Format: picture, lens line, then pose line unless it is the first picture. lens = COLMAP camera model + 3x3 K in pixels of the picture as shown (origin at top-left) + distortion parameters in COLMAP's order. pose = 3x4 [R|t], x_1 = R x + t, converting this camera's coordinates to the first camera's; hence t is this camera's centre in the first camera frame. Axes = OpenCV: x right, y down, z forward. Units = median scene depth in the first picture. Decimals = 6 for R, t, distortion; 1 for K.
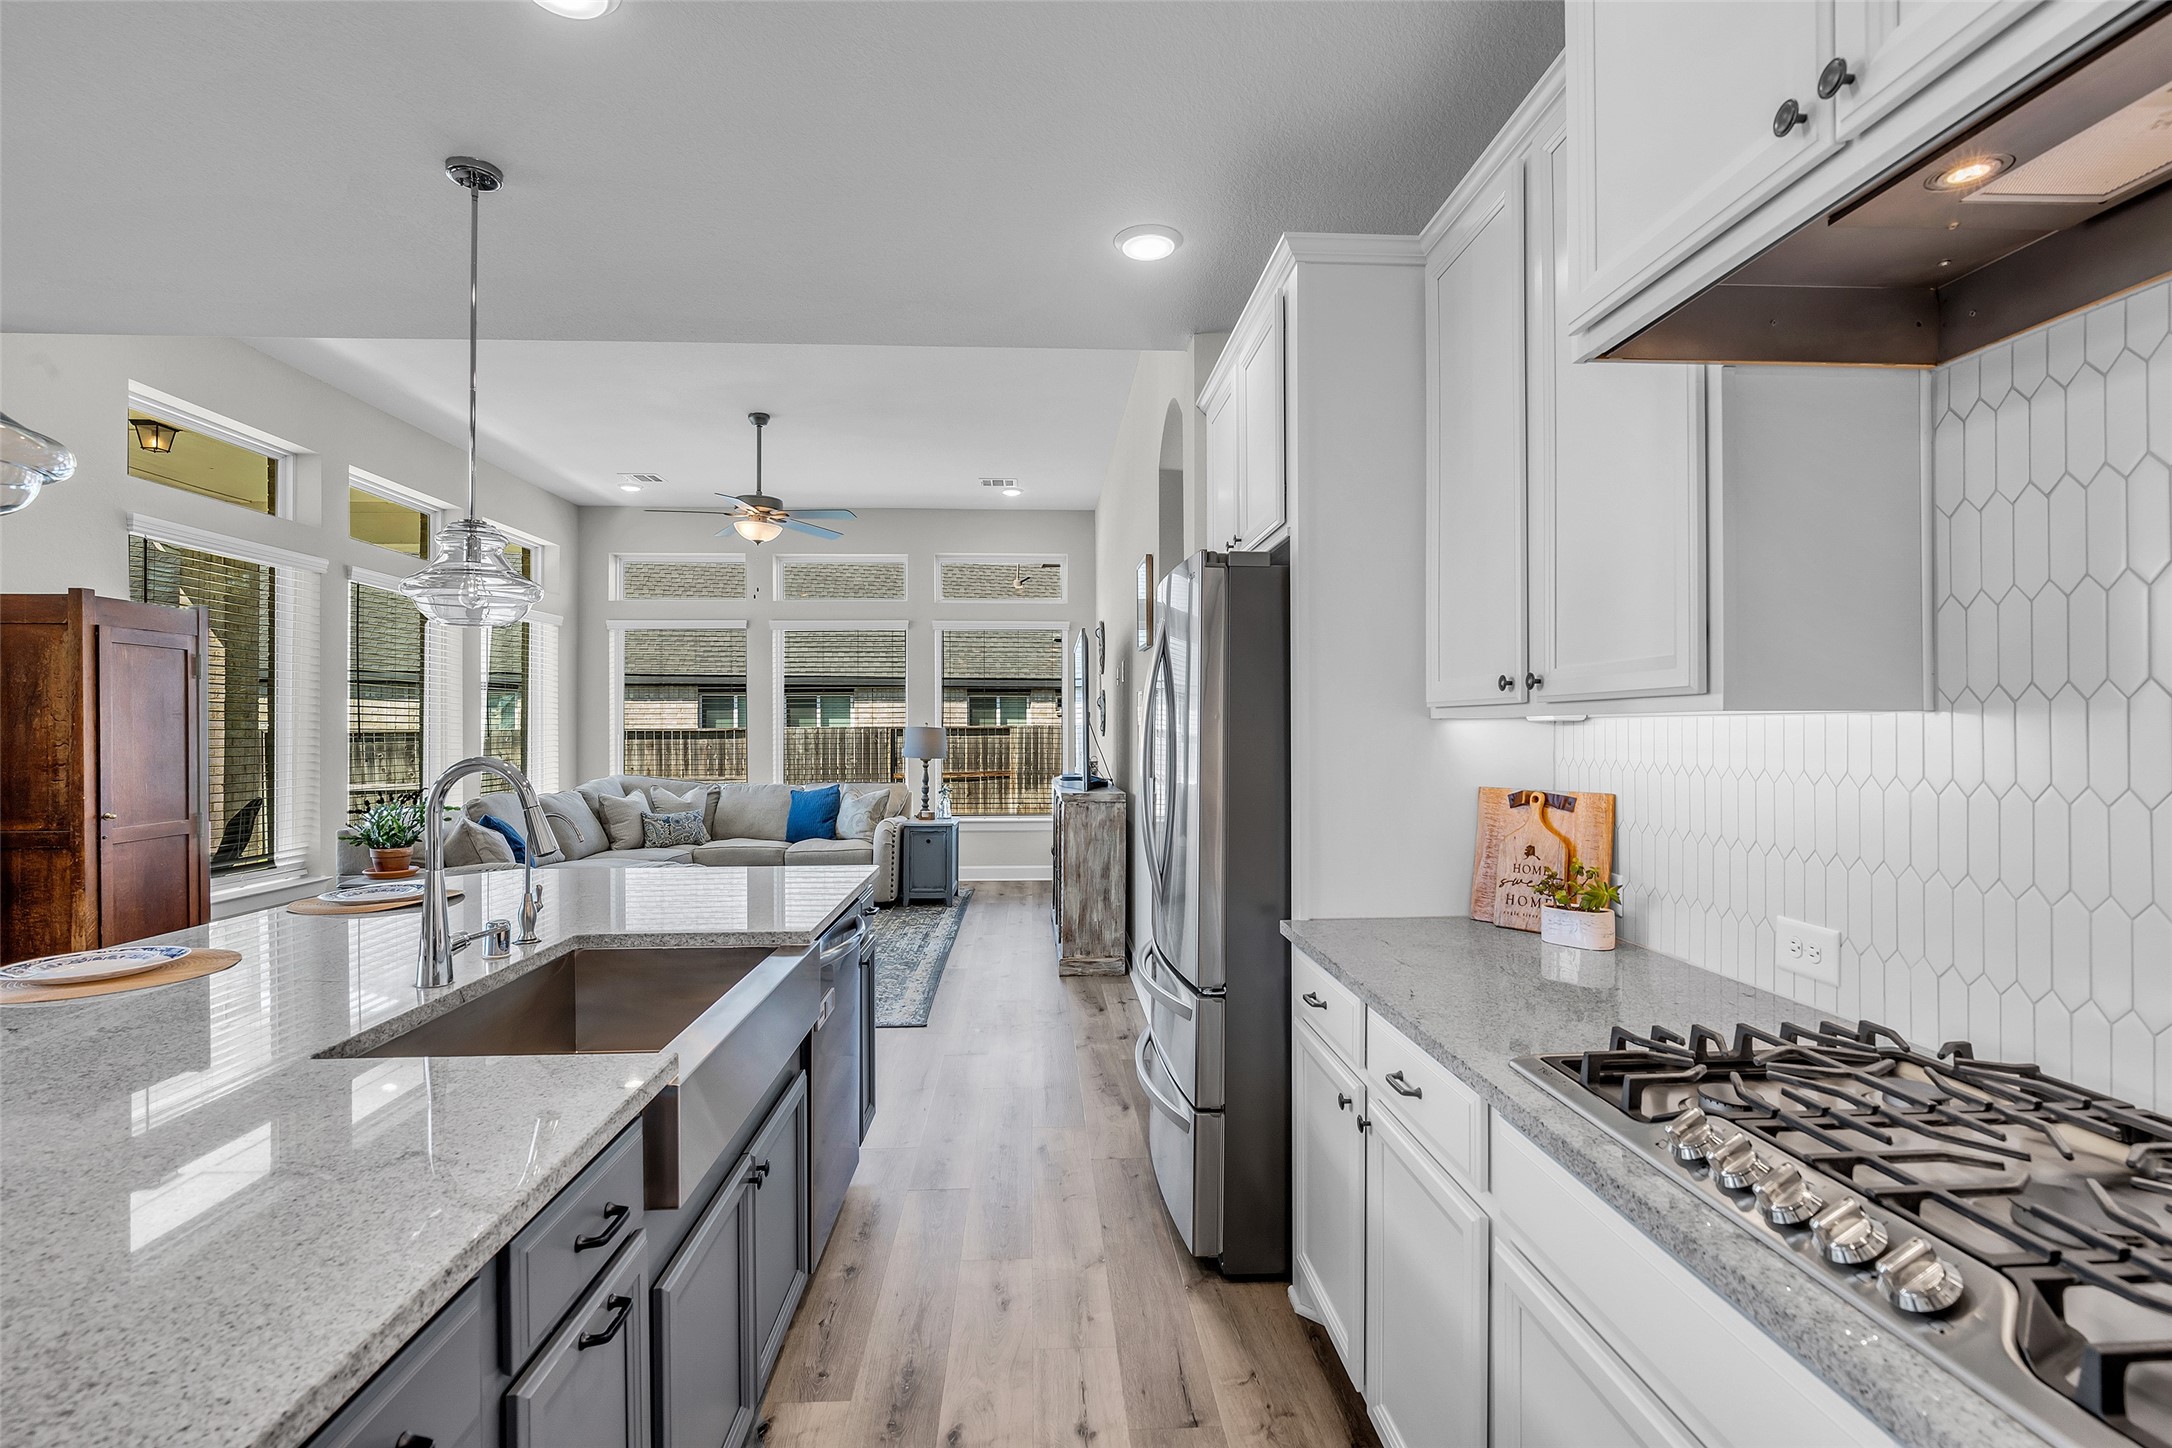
lens RADIAL K [[1001.1, 0, 1088.0], [0, 1001.1, 729.8], [0, 0, 1]] dist [-0.017329, 0.004015]
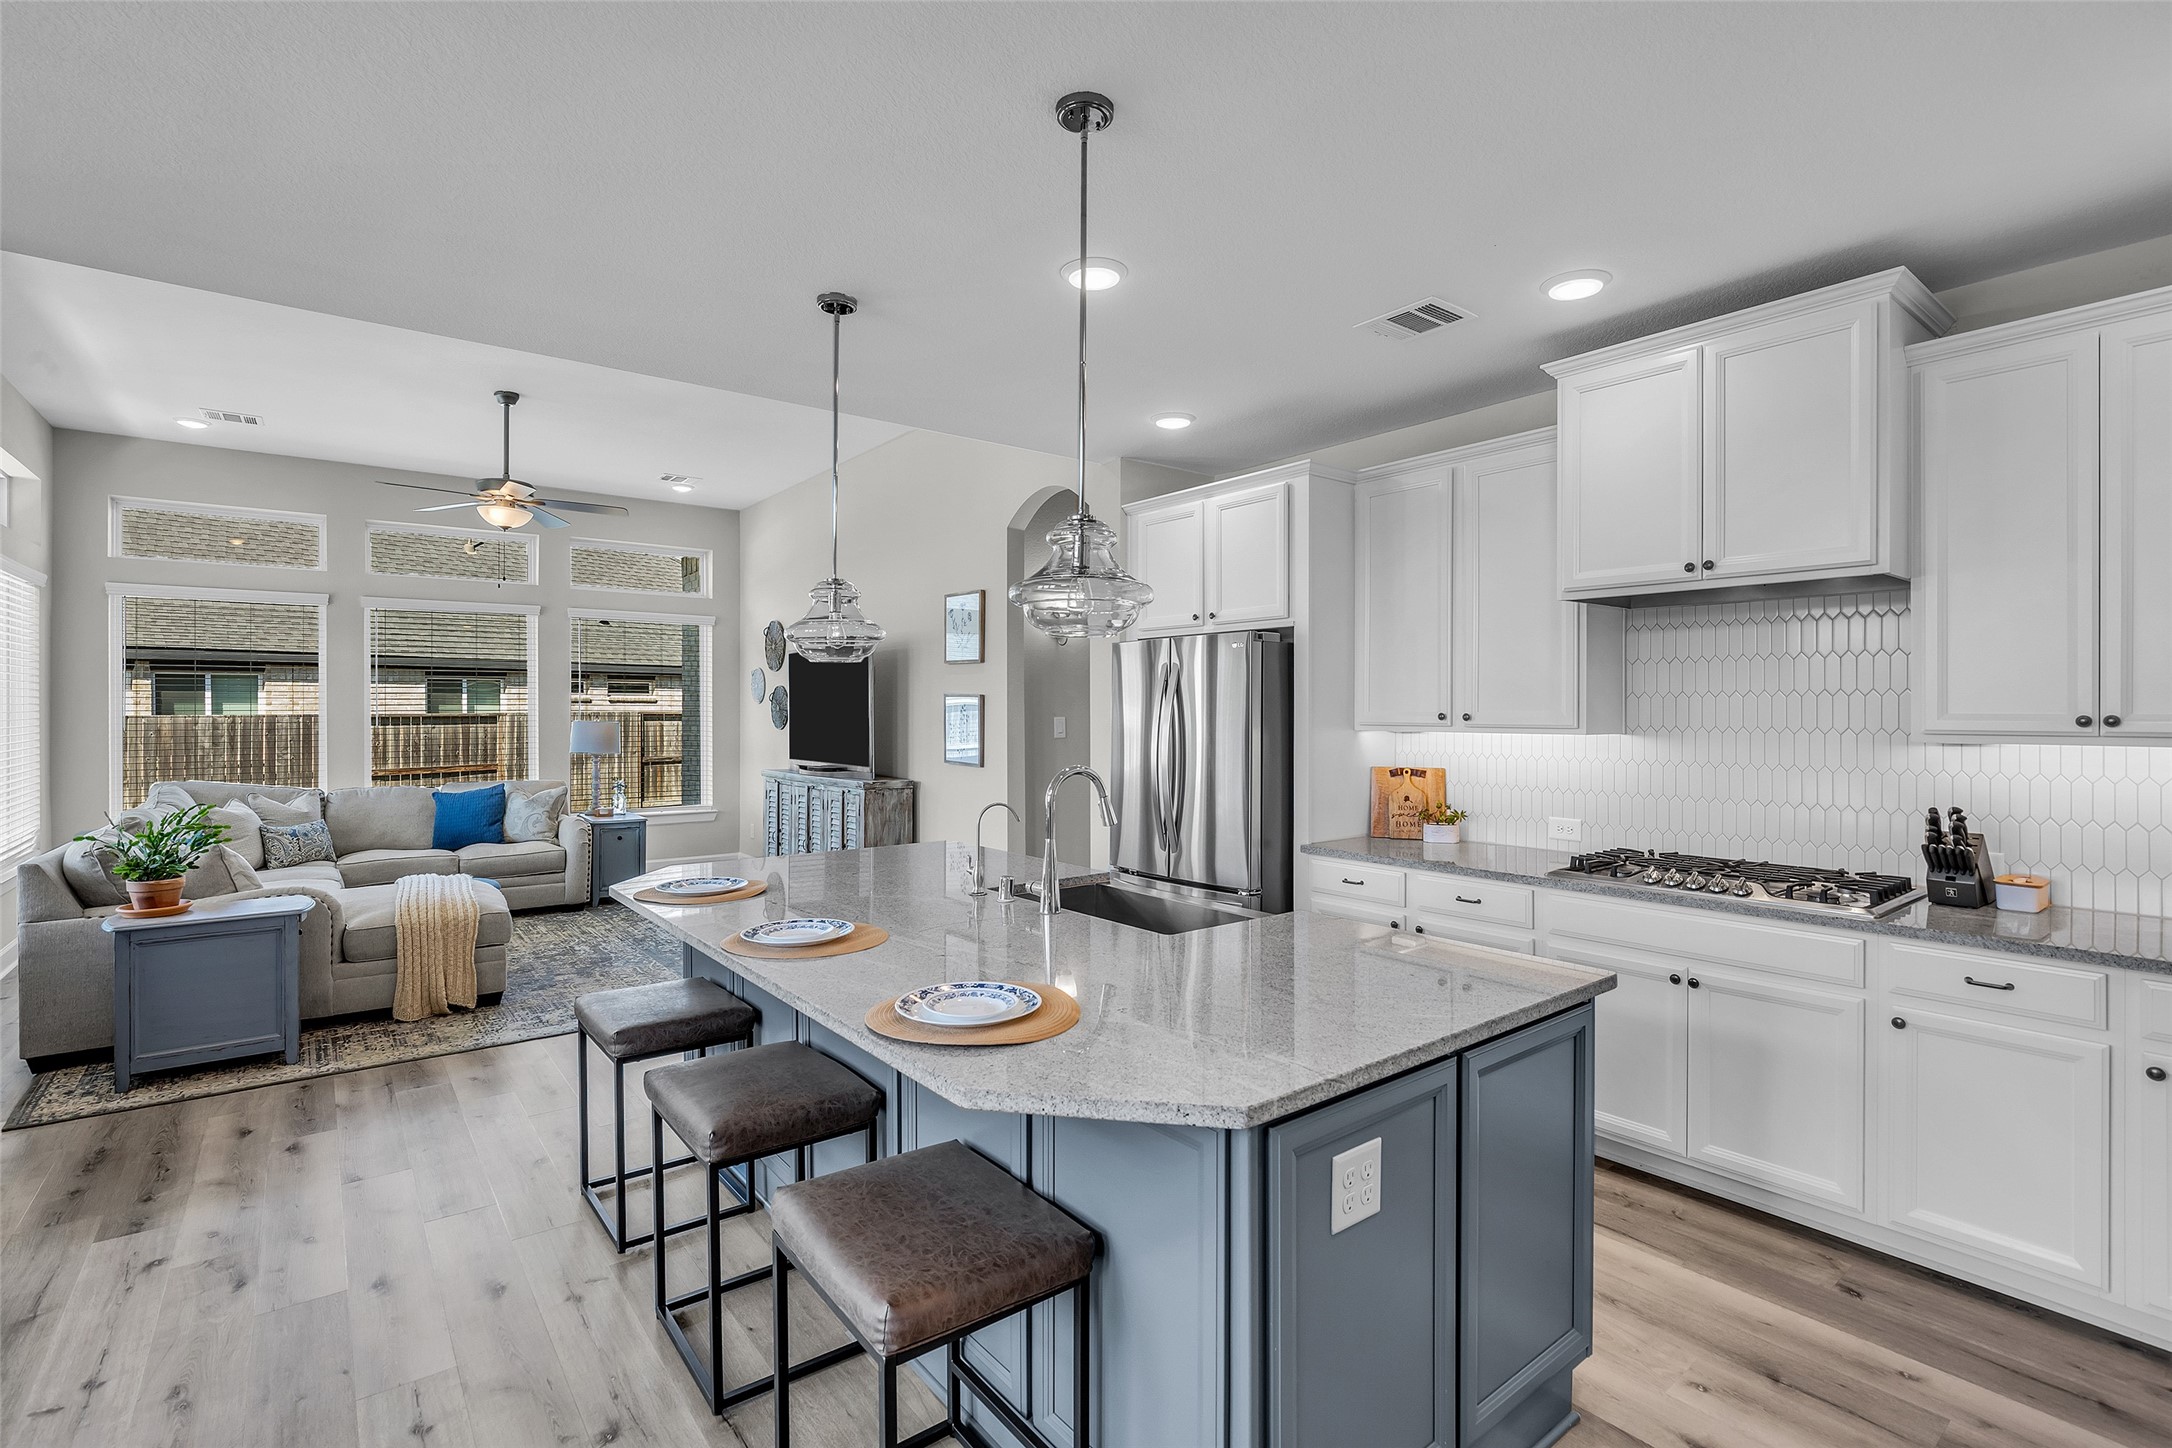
lens RADIAL K [[1001.1, 0, 1094.8], [0, 1001.1, 715.1], [0, 0, 1]] dist [-0.017329, 0.004015]
pose [[0.816277, 0.000888, 0.577660, -0.337267], [-0.002737, 0.999994, 0.002331, -0.012908], [-0.577655, -0.003484, 0.816274, -0.070361]]
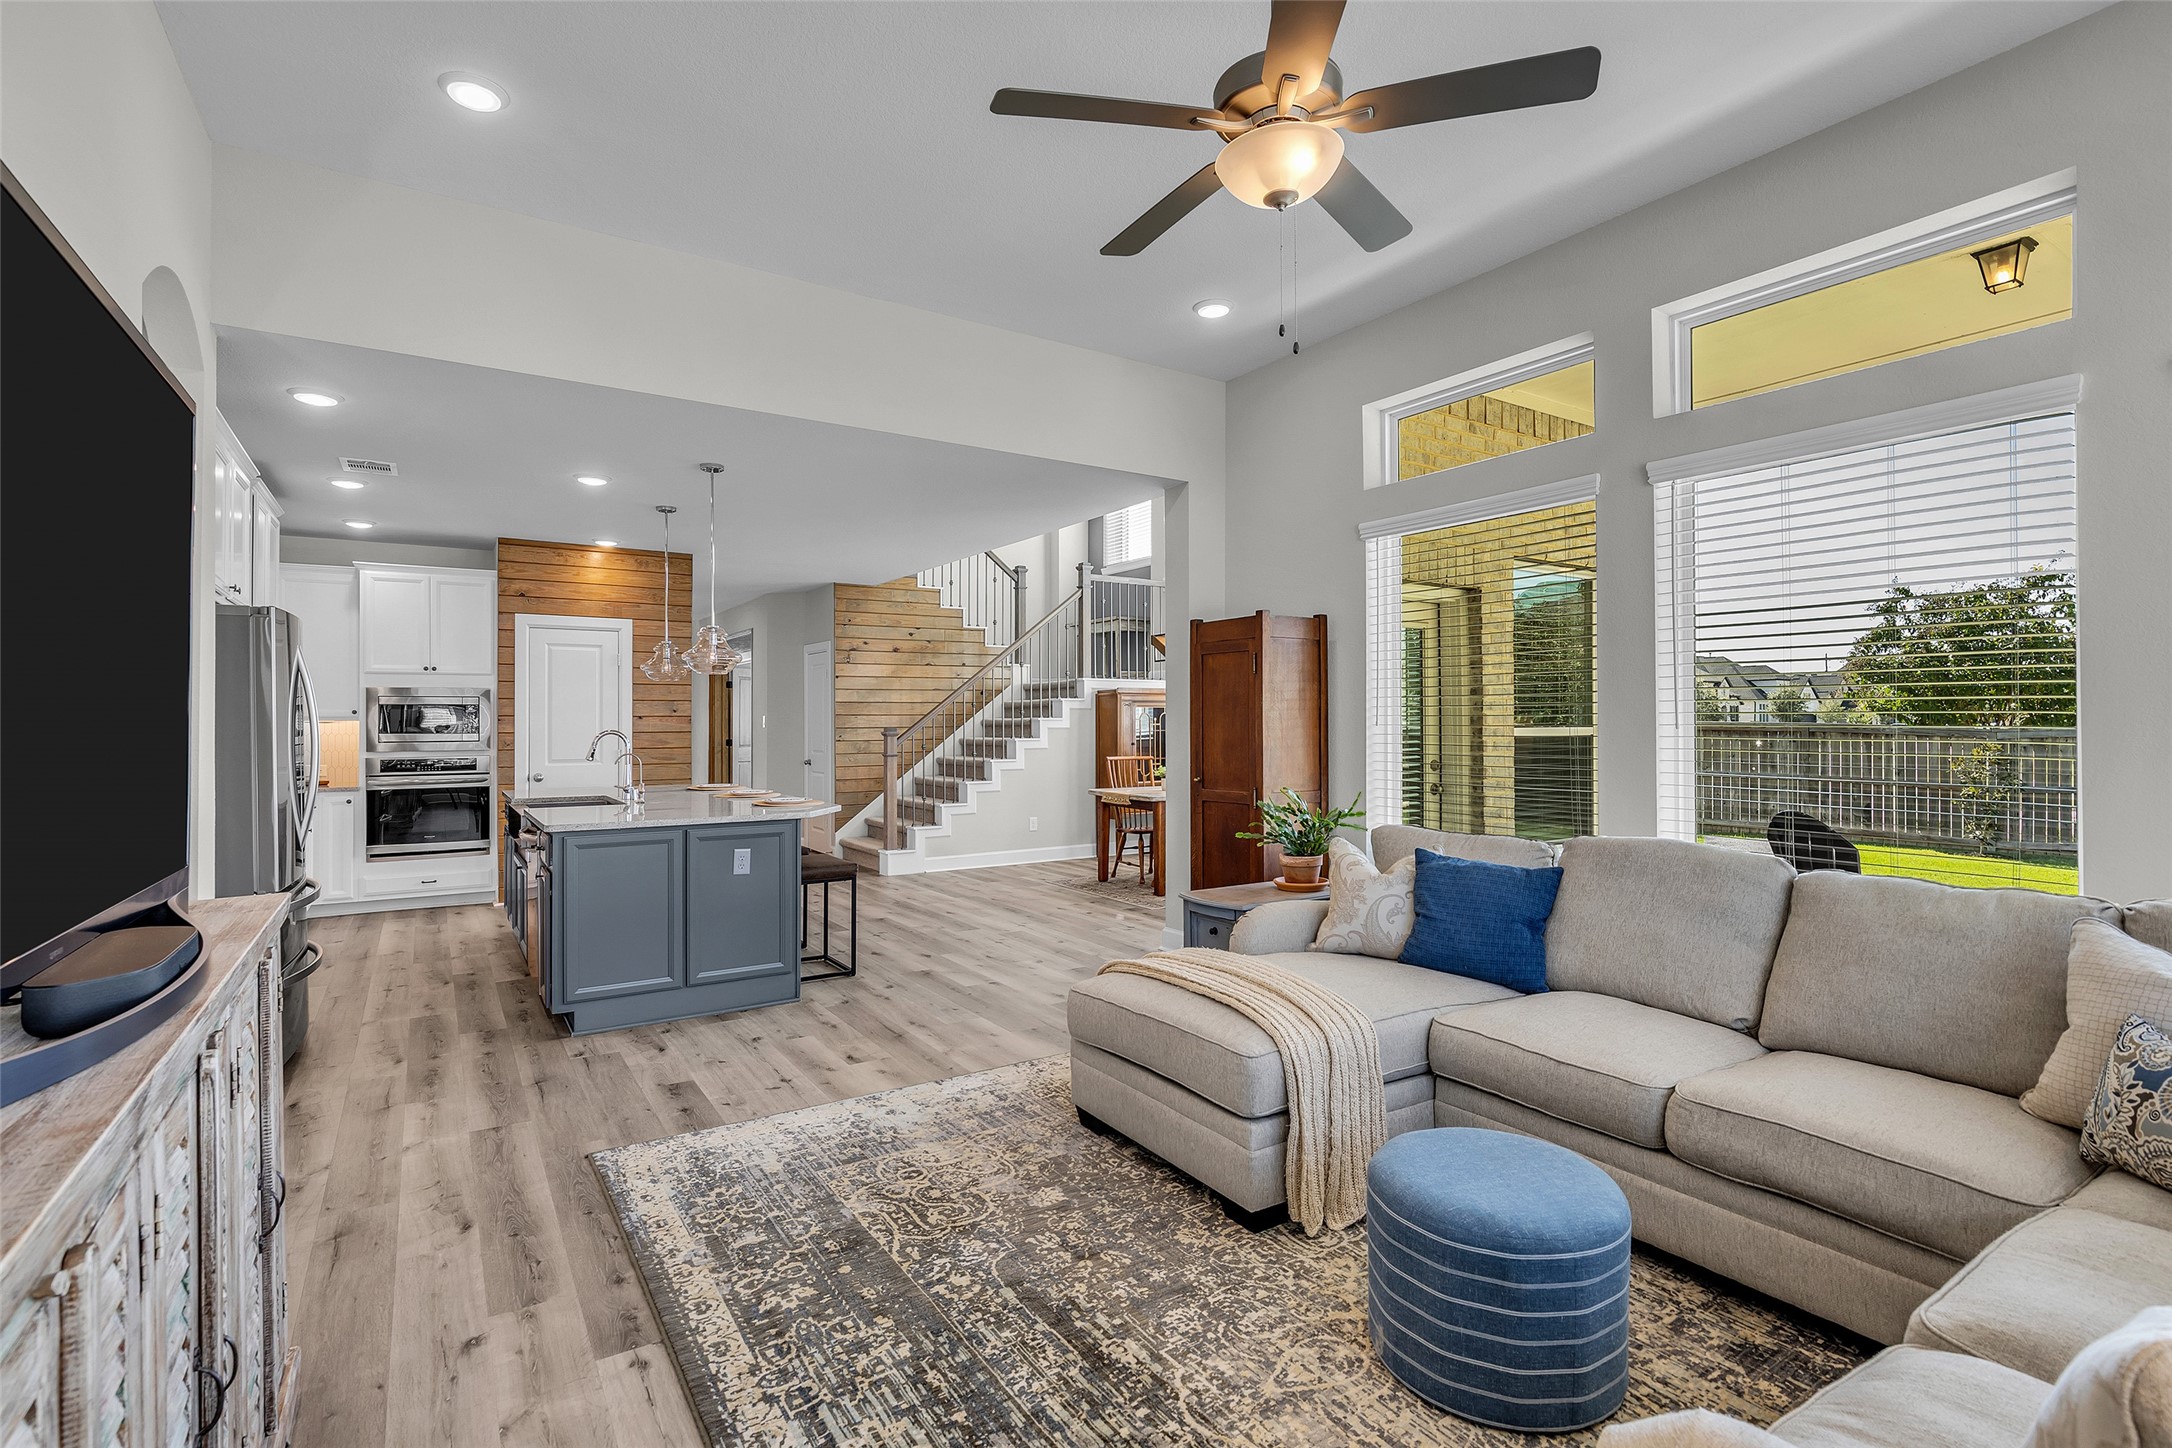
lens RADIAL K [[1001.1, 0, 1079.3], [0, 1001.1, 717.4], [0, 0, 1]] dist [-0.017329, 0.004015]
pose [[-0.865671, 0.003792, -0.500599, -0.067466], [0.006305, 0.999975, -0.003327, 0.001519], [0.500574, -0.006037, -0.865673, 1.031844]]
